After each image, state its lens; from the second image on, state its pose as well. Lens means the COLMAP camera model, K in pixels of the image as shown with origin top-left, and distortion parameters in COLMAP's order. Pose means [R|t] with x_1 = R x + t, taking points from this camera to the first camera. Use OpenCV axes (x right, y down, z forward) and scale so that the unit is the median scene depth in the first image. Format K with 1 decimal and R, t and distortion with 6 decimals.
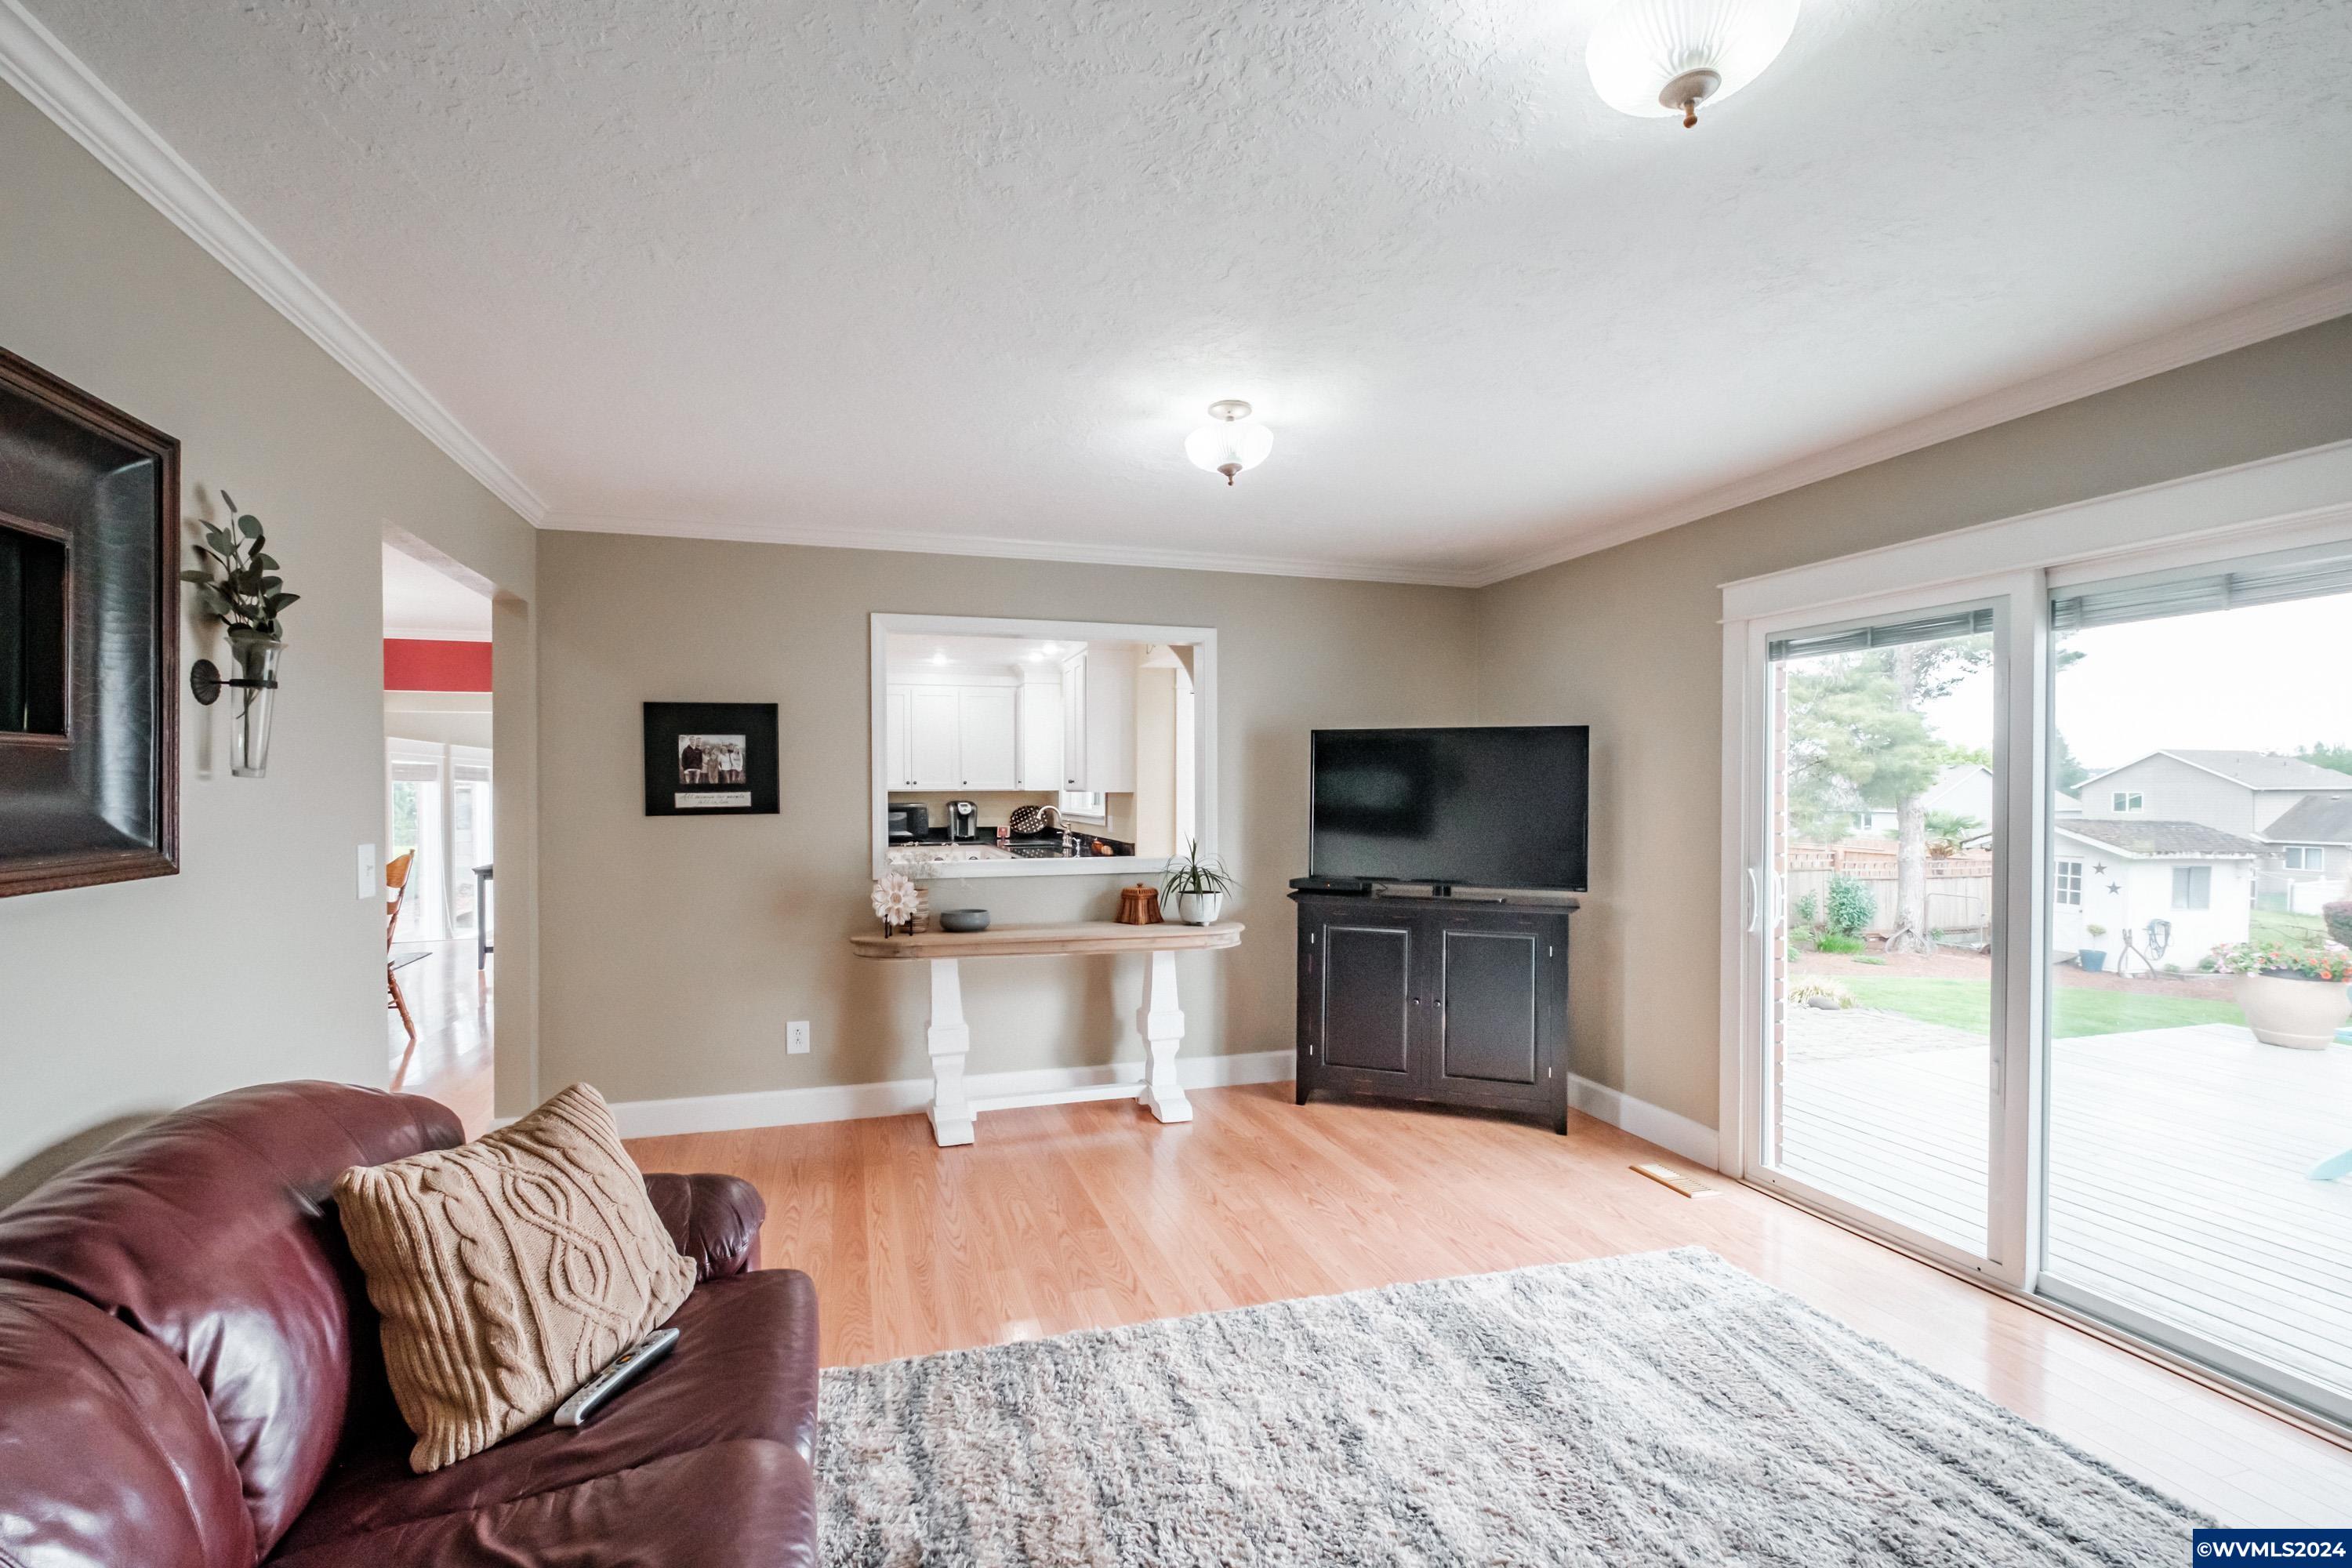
lens RADIAL K [[1015.1, 0, 1172.9], [0, 1015.1, 787.5], [0, 0, 1]] dist [0.000251, 0.000034]
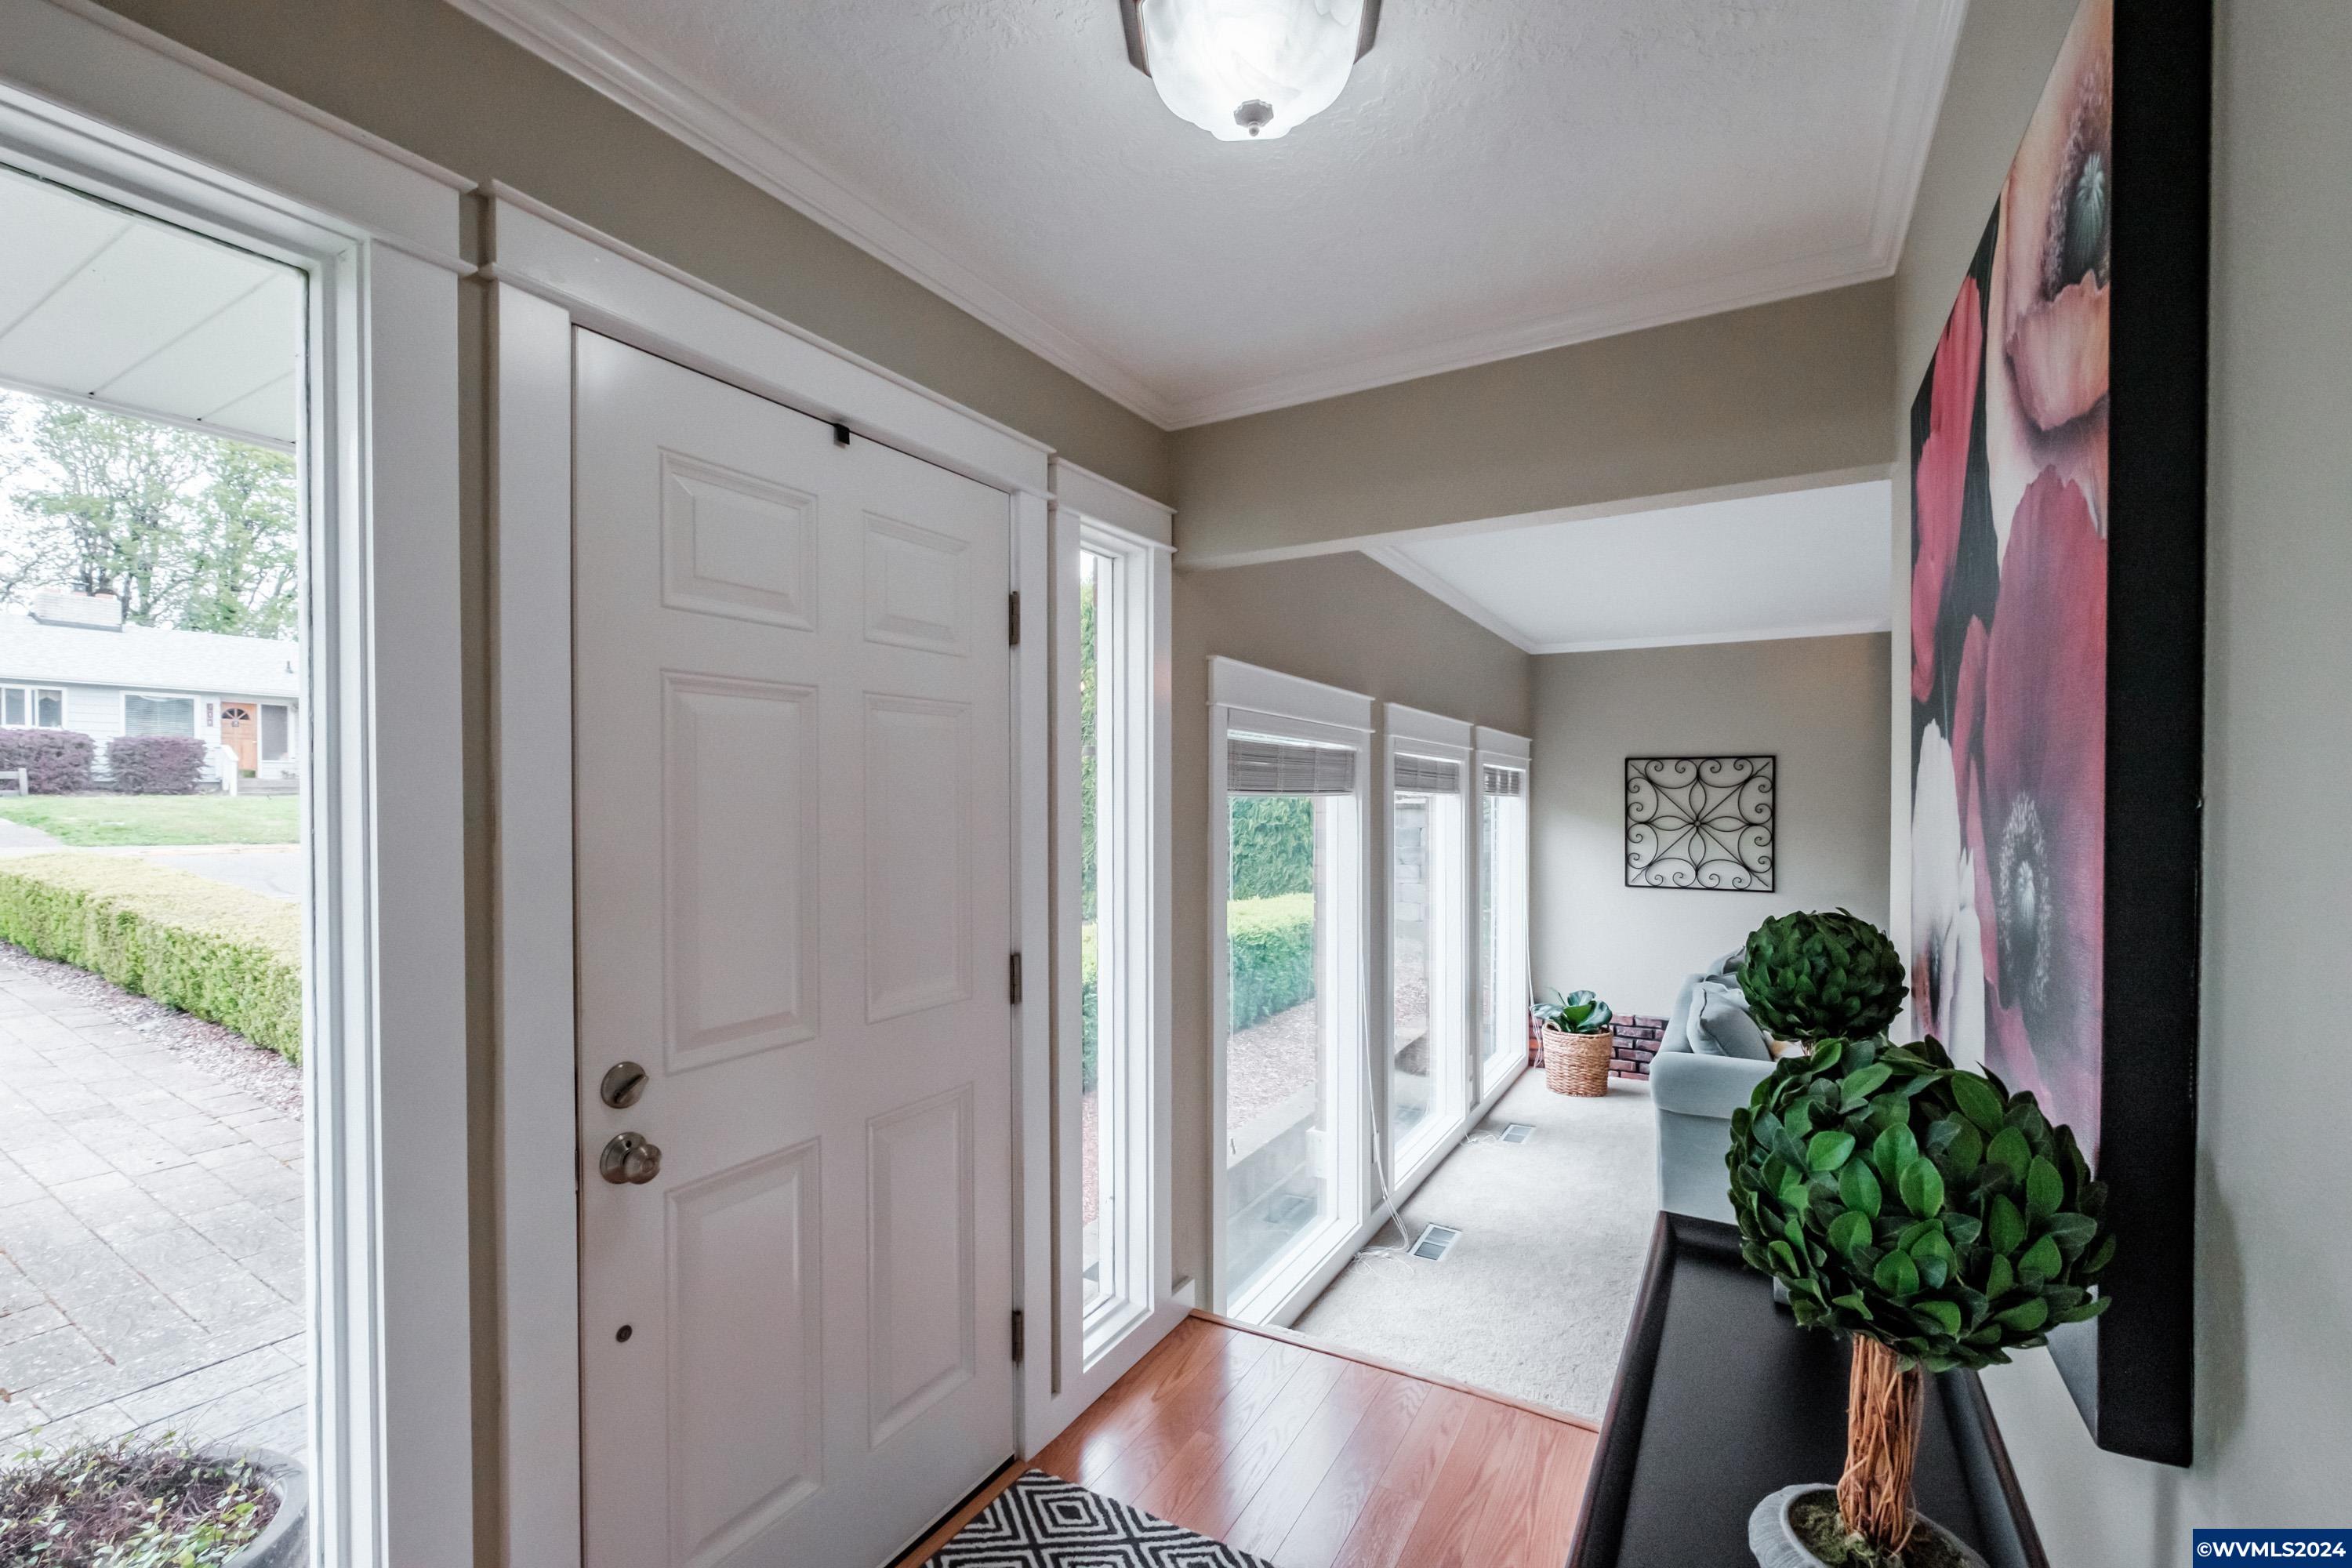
lens RADIAL K [[1015.1, 0, 1173.2], [0, 1015.1, 793.3], [0, 0, 1]] dist [0.000251, 0.000034]
pose [[0.665305, 0.001761, -0.746570, -0.469290], [-0.001372, 0.999998, 0.001136, -0.005763], [0.746571, 0.000269, 0.665306, 0.672554]]
